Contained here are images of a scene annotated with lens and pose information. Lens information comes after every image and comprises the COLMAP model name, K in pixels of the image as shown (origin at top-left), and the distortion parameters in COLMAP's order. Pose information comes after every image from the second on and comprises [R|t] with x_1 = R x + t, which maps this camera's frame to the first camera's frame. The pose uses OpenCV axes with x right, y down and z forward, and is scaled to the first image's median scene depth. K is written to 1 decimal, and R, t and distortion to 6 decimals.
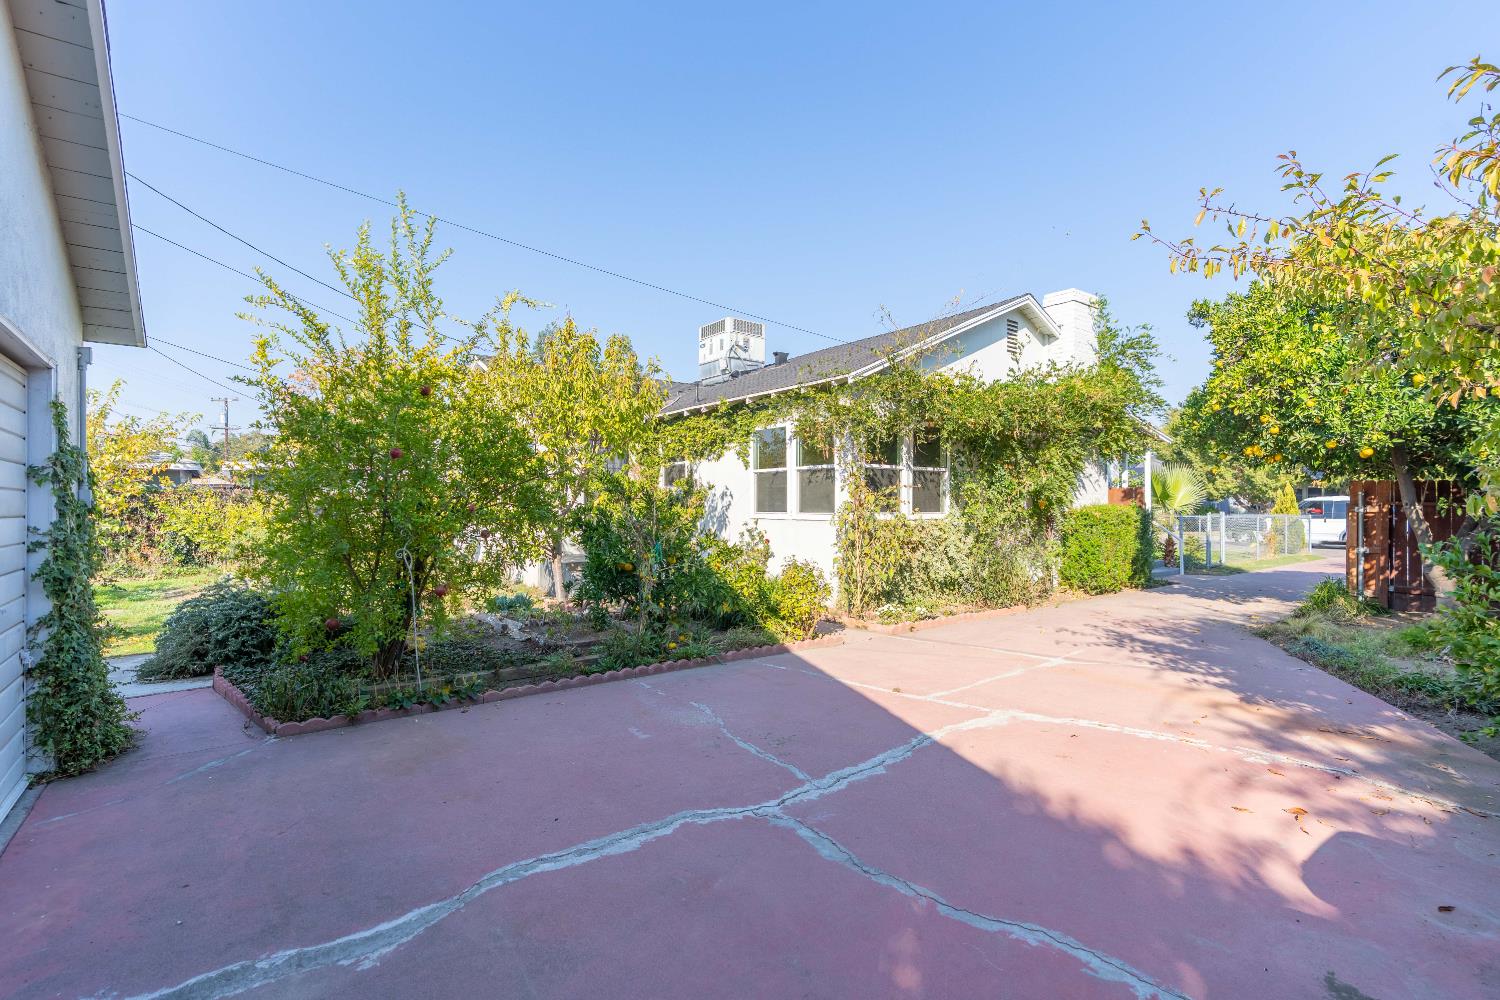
lens RADIAL K [[687.0, 0, 750.0], [0, 687.0, 500.0], [0, 0, 1]] dist [-0.117229, -0.000031]
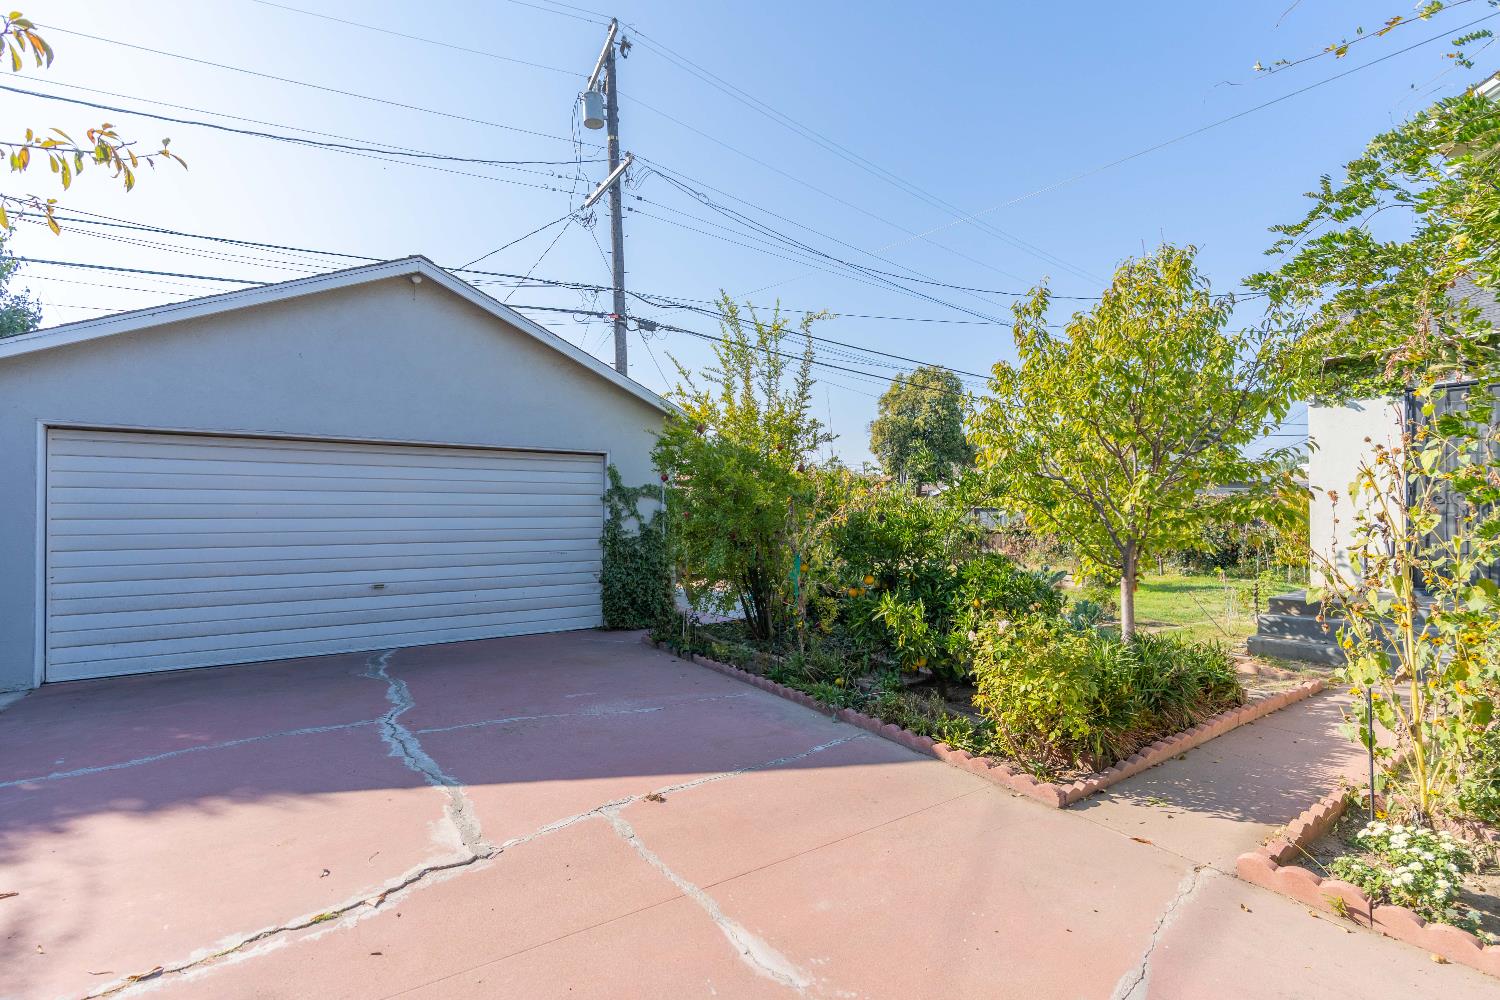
lens RADIAL K [[661.0, 0, 745.8], [0, 661.0, 507.4], [0, 0, 1]] dist [-0.013838, 0.000362]
pose [[-0.060352, 0.007374, -0.998150, 1.358597], [0.021251, 0.999756, 0.006101, -0.030813], [0.997951, -0.020844, -0.060494, 1.749560]]
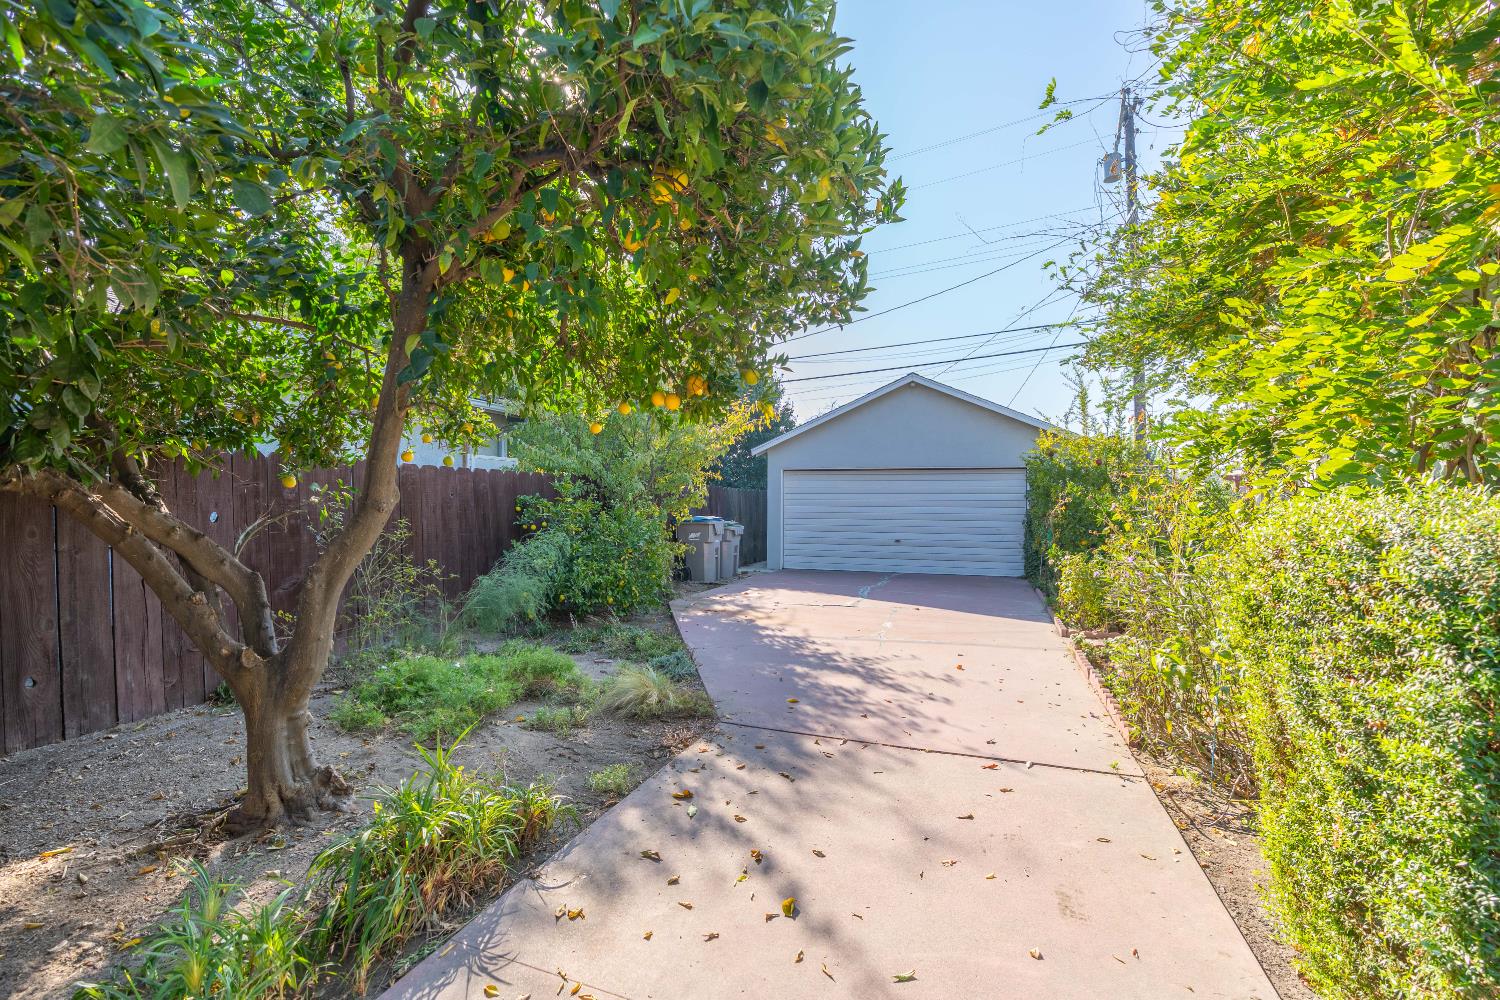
lens RADIAL K [[661.0, 0, 745.8], [0, 661.0, 507.4], [0, 0, 1]] dist [-0.013838, 0.000362]
pose [[-0.836464, 0.014089, -0.547841, 2.156020], [0.018409, 0.999828, -0.002395, -0.020099], [0.547713, -0.012088, -0.836579, 2.962565]]
